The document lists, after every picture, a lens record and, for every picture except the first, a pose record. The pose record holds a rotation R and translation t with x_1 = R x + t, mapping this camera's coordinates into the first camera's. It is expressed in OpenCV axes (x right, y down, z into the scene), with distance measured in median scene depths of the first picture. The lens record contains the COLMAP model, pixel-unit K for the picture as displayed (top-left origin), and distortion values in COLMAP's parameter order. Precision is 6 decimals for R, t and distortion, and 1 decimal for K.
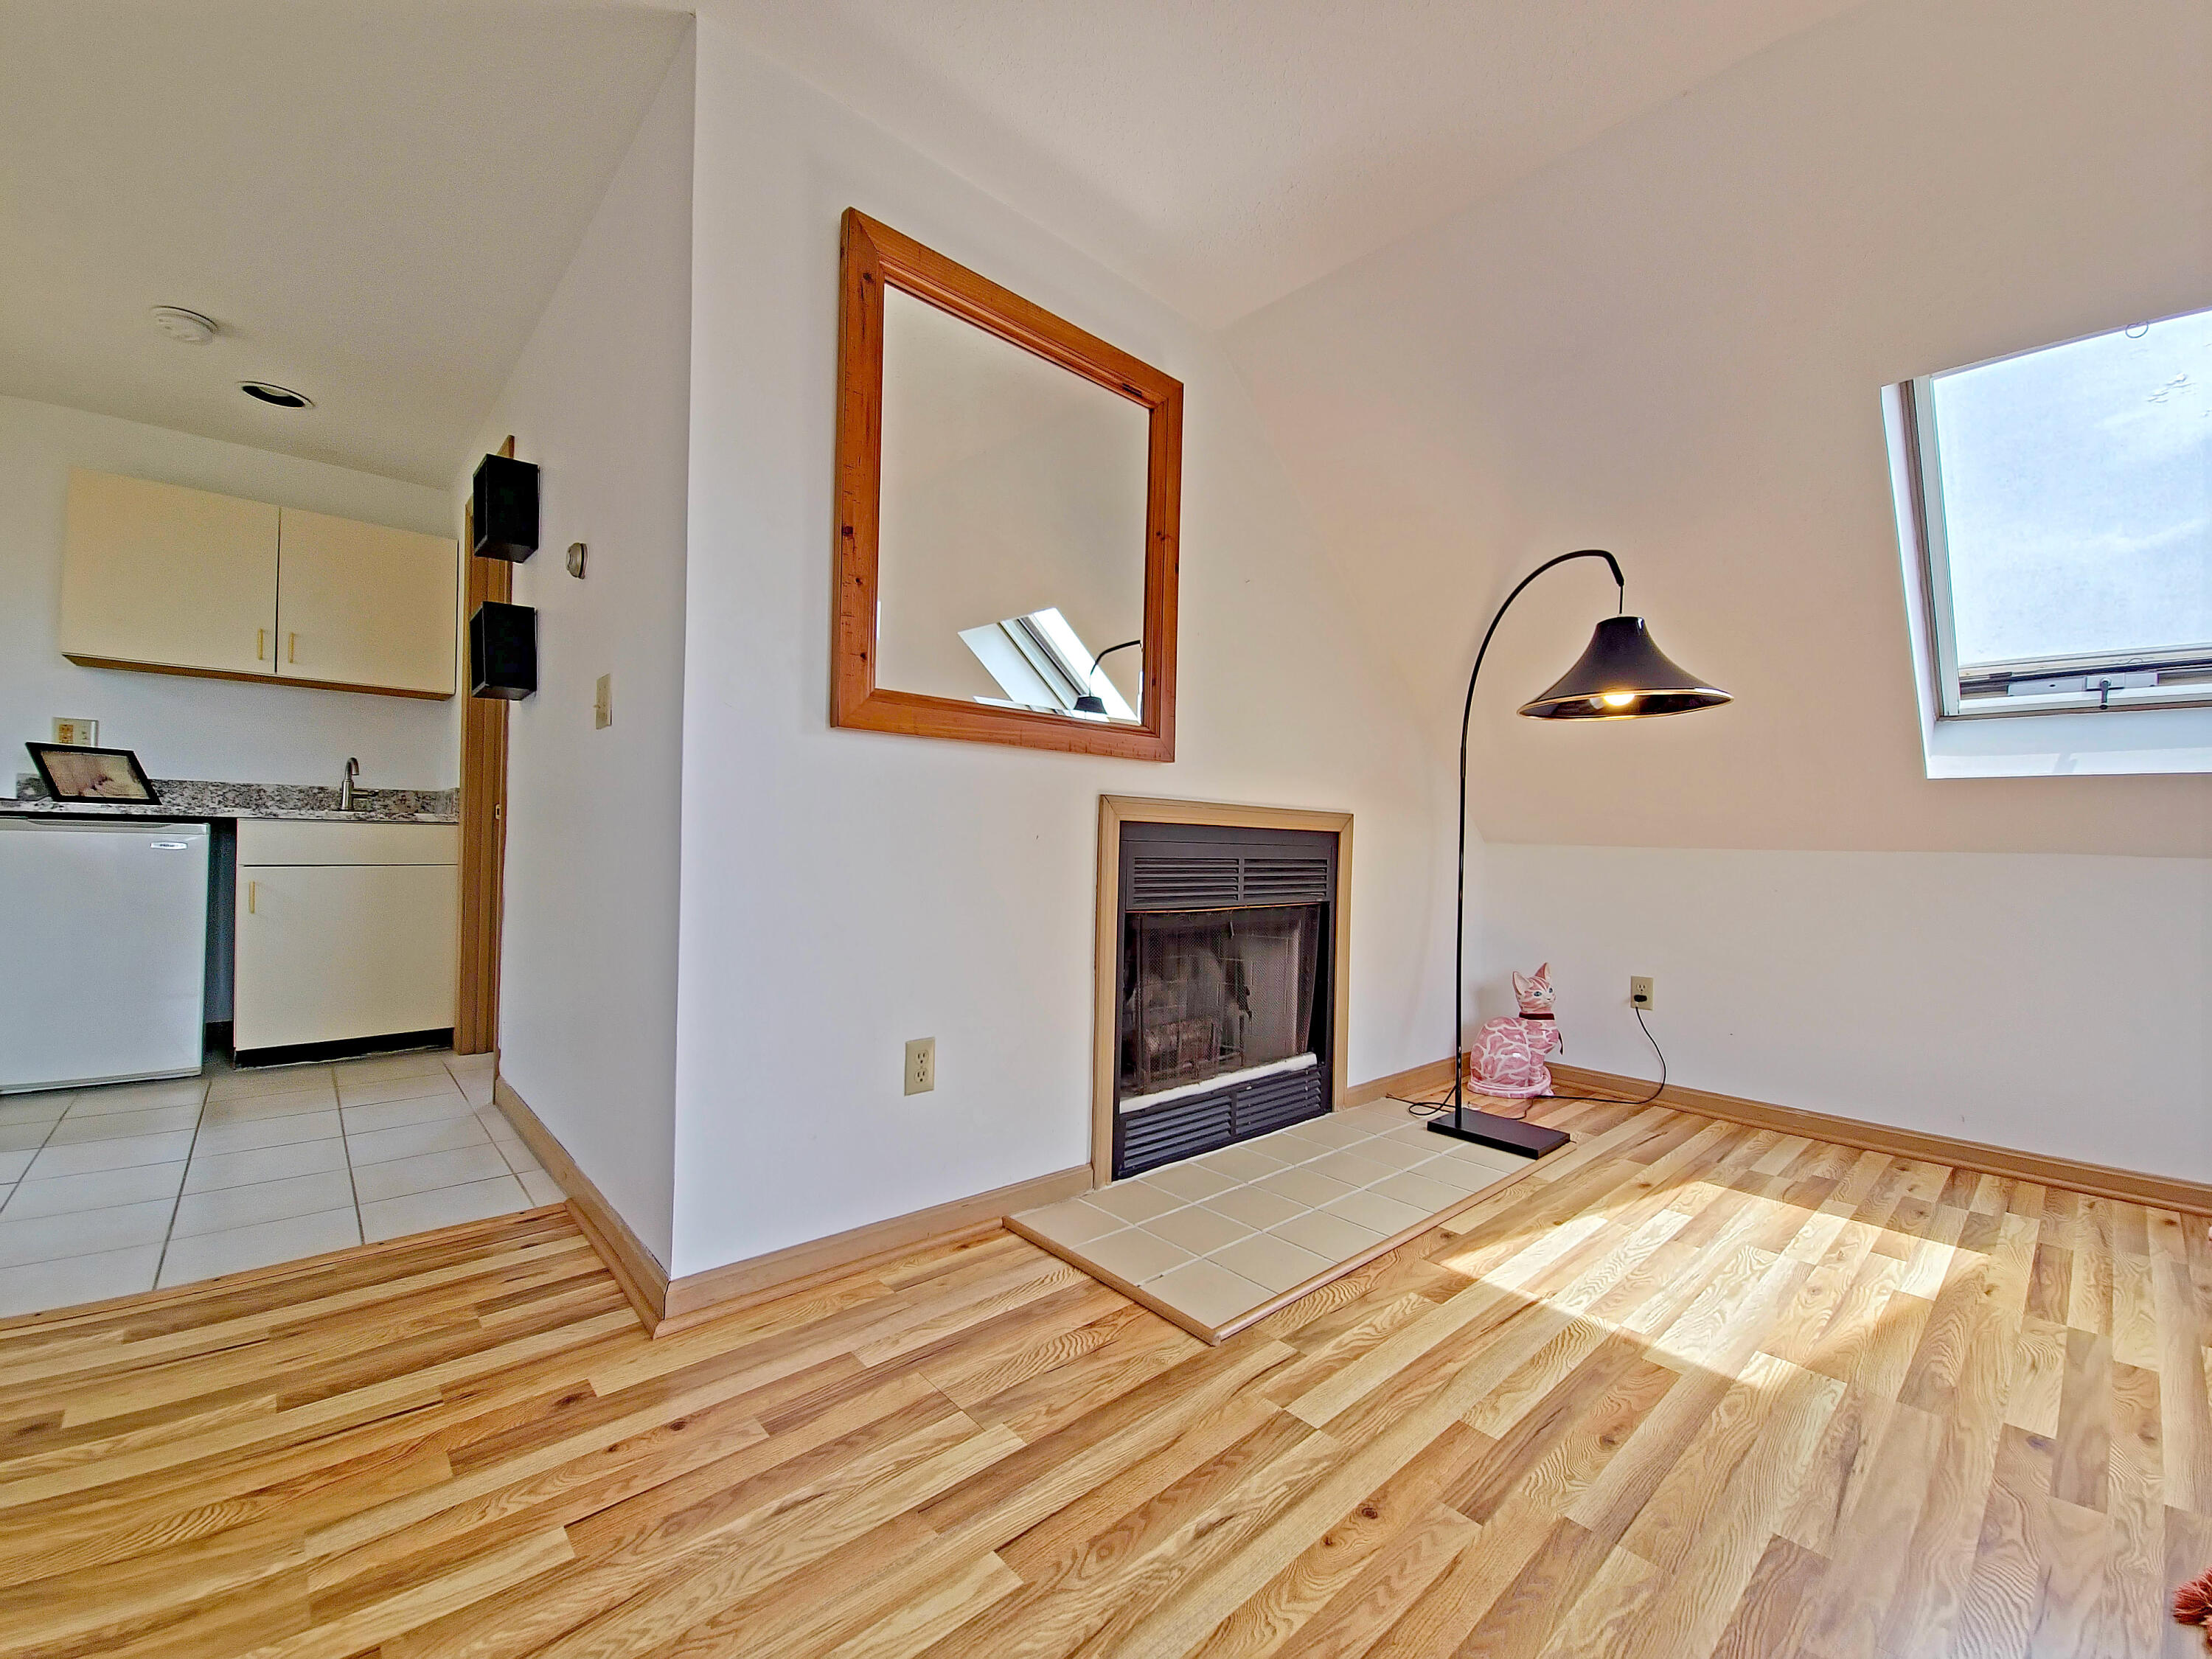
lens RADIAL K [[903.8, 0, 1109.1], [0, 903.8, 840.9], [0, 0, 1]] dist [0.000585, 0.000455]
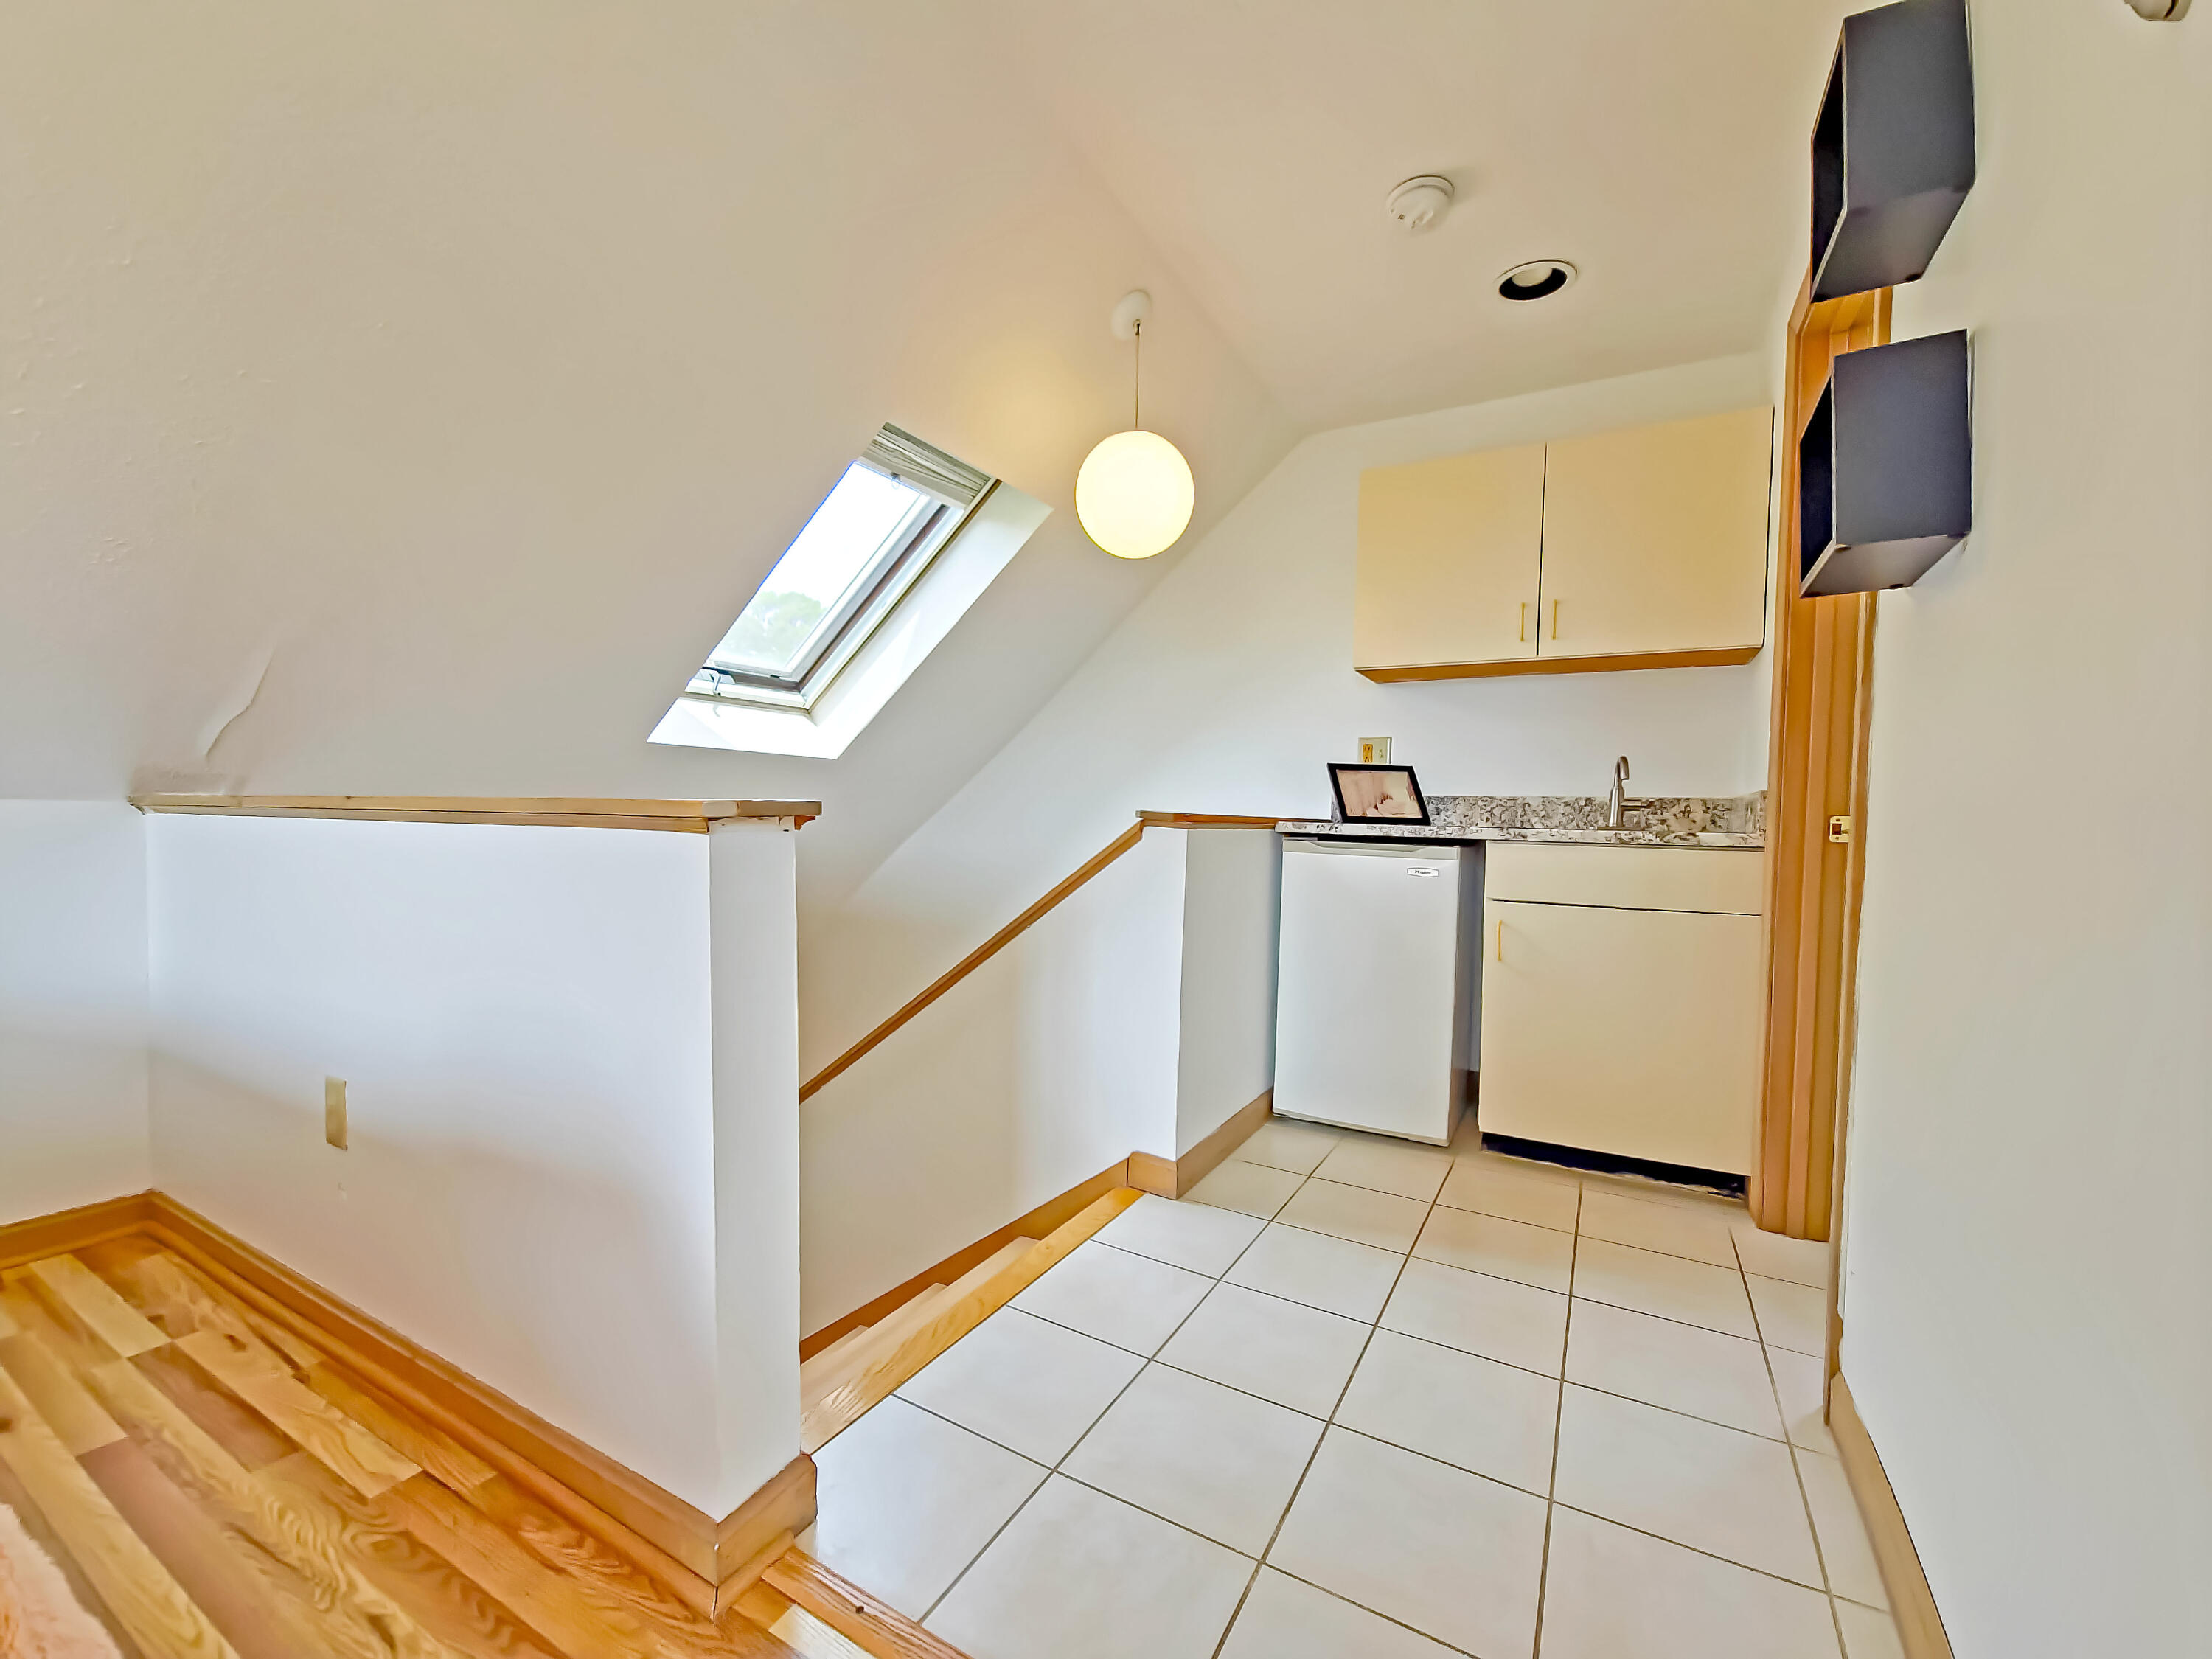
lens RADIAL K [[903.8, 0, 1107.1], [0, 903.8, 846.3], [0, 0, 1]] dist [0.000585, 0.000455]
pose [[0.313309, 0.012735, -0.949566, -0.299299], [-0.017204, 0.999822, 0.007732, -0.019289], [0.949495, 0.013914, 0.313473, 0.415699]]
